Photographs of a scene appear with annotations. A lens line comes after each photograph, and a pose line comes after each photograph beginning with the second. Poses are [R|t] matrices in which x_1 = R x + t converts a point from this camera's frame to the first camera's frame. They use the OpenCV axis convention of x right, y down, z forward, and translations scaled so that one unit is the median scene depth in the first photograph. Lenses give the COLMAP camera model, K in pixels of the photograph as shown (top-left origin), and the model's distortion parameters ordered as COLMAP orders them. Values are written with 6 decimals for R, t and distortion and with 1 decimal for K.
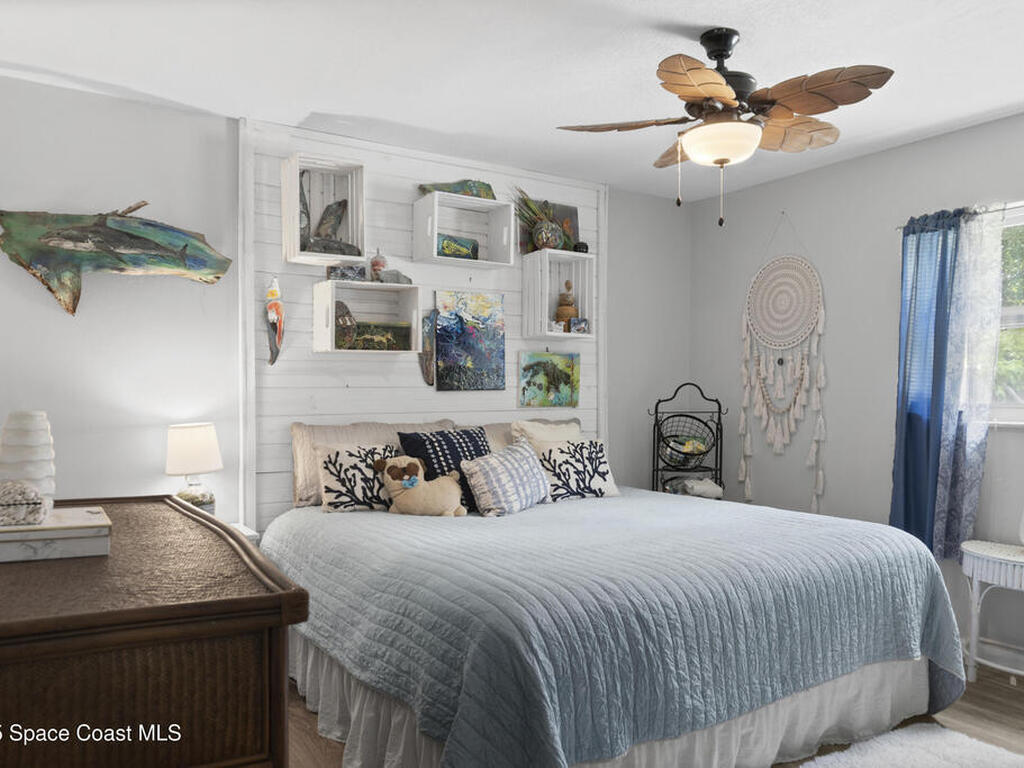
lens RADIAL K [[808.1, 0, 512.0], [0, 808.1, 415.9], [0, 0, 1]] dist [-0.017867, -0.002401]
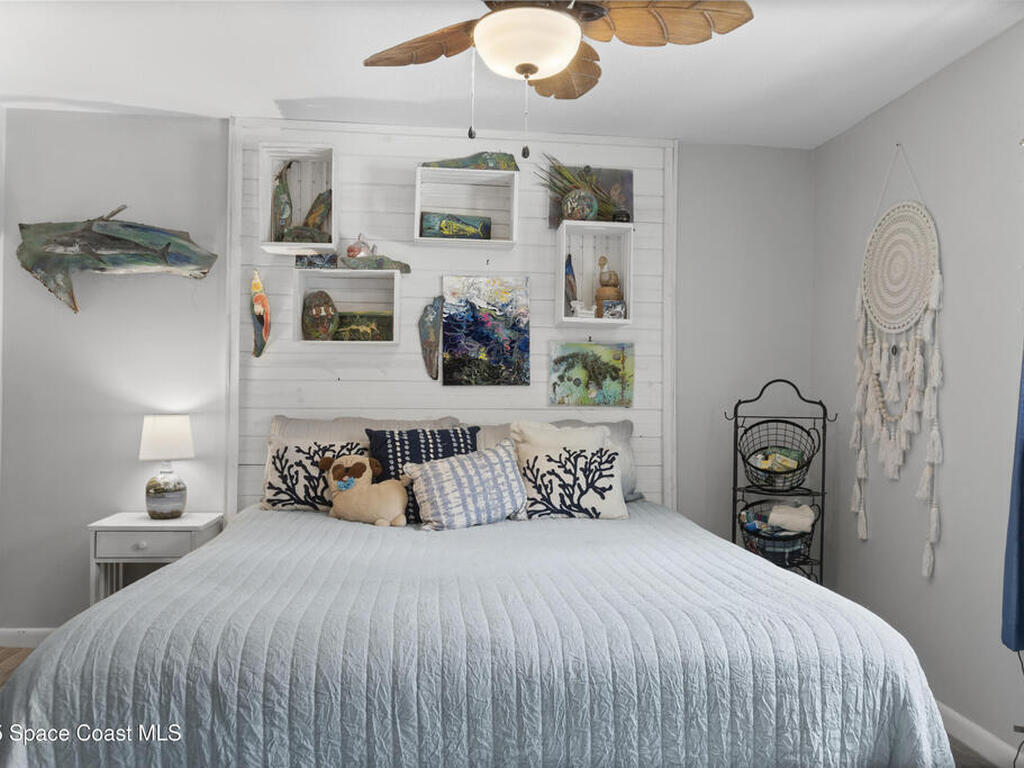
lens RADIAL K [[776.6, 0, 512.0], [0, 776.6, 384.0], [0, 0, 1]] dist [-0.017393, -0.004116]
pose [[0.889611, 0.010111, -0.456607, 0.403188], [-0.026978, 0.999173, -0.030438, -0.008499], [0.455921, 0.039396, 0.889148, 0.274186]]
